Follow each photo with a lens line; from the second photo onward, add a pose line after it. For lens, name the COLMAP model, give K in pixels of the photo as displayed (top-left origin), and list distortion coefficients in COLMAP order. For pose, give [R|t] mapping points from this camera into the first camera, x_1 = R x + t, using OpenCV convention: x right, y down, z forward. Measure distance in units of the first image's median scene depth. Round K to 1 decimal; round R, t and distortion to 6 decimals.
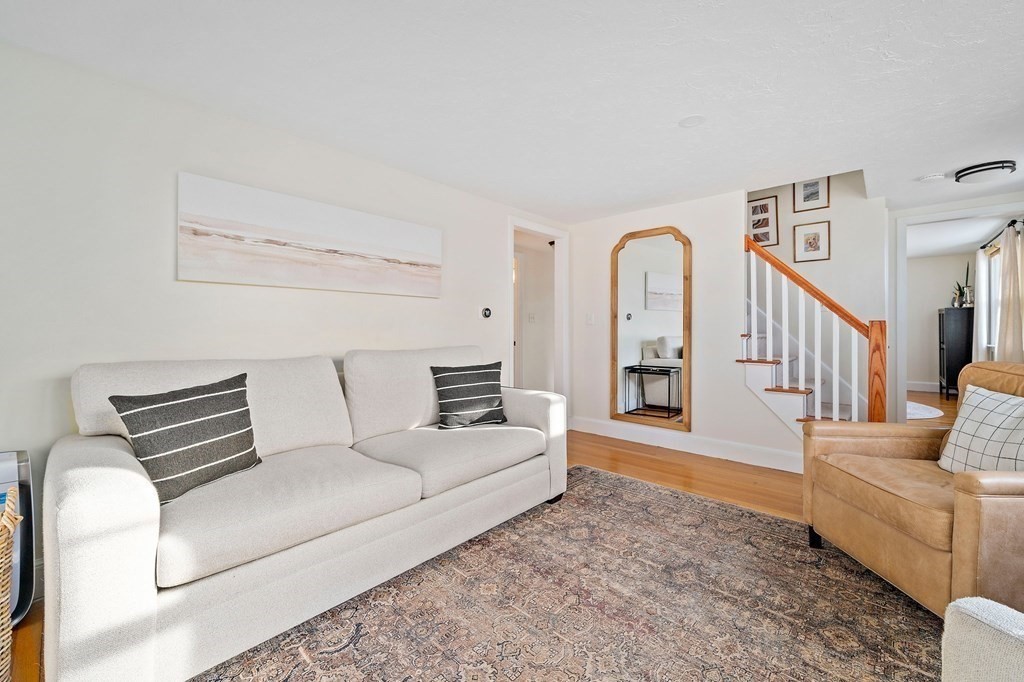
lens RADIAL K [[432.3, 0, 508.7], [0, 432.3, 335.0], [0, 0, 1]] dist [0.001846, 0.000165]
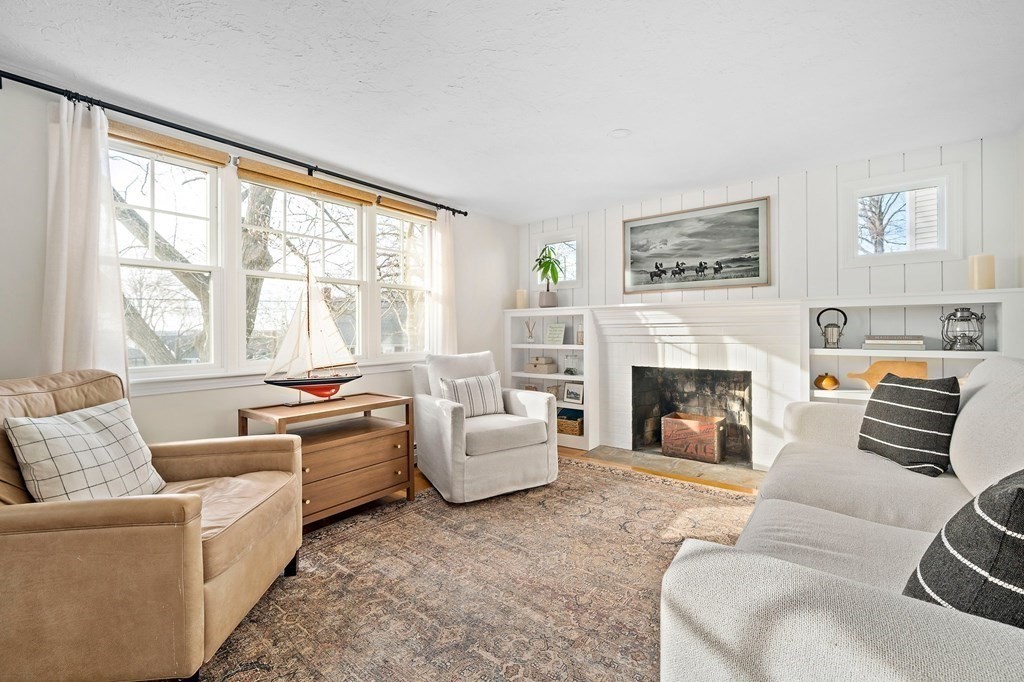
lens RADIAL K [[432.3, 0, 515.9], [0, 432.3, 331.2], [0, 0, 1]] dist [0.001846, 0.000165]
pose [[-0.995155, 0.011870, -0.097595, 0.371564], [0.010370, 0.999820, 0.015862, -0.023426], [0.097765, 0.014773, -0.995100, 1.872089]]
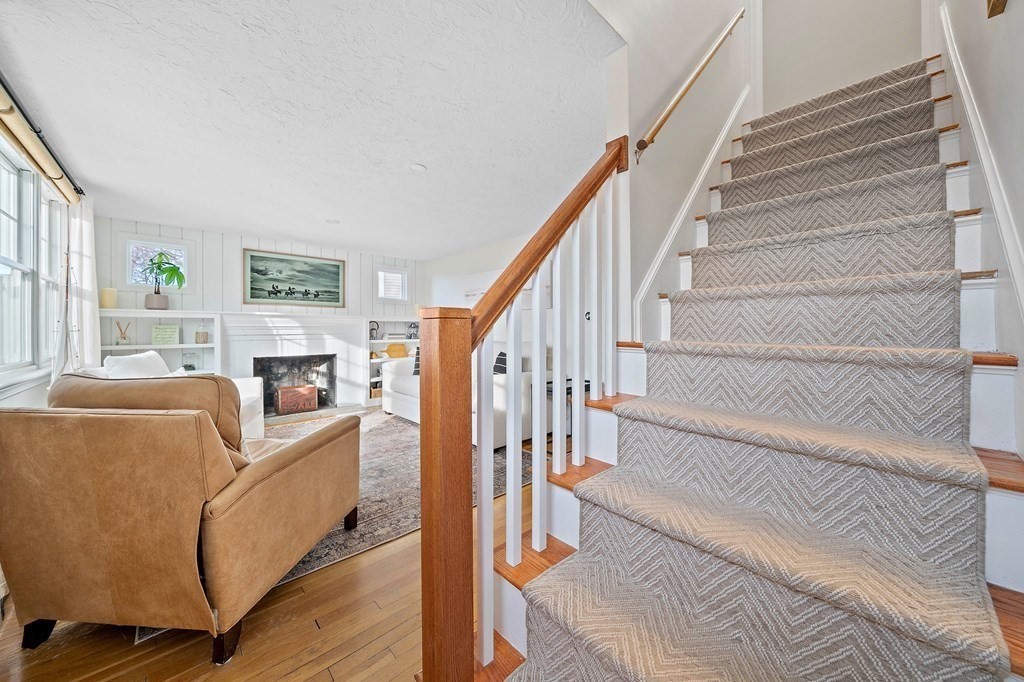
lens RADIAL K [[354.1, 0, 510.9], [0, 354.1, 332.4], [0, 0, 1]] dist [-0.000843, -0.000020]
pose [[-0.085733, 0.014236, -0.996216, 1.828958], [-0.010984, 0.999824, 0.015233, -0.036642], [0.996258, 0.012248, -0.085562, 1.726965]]
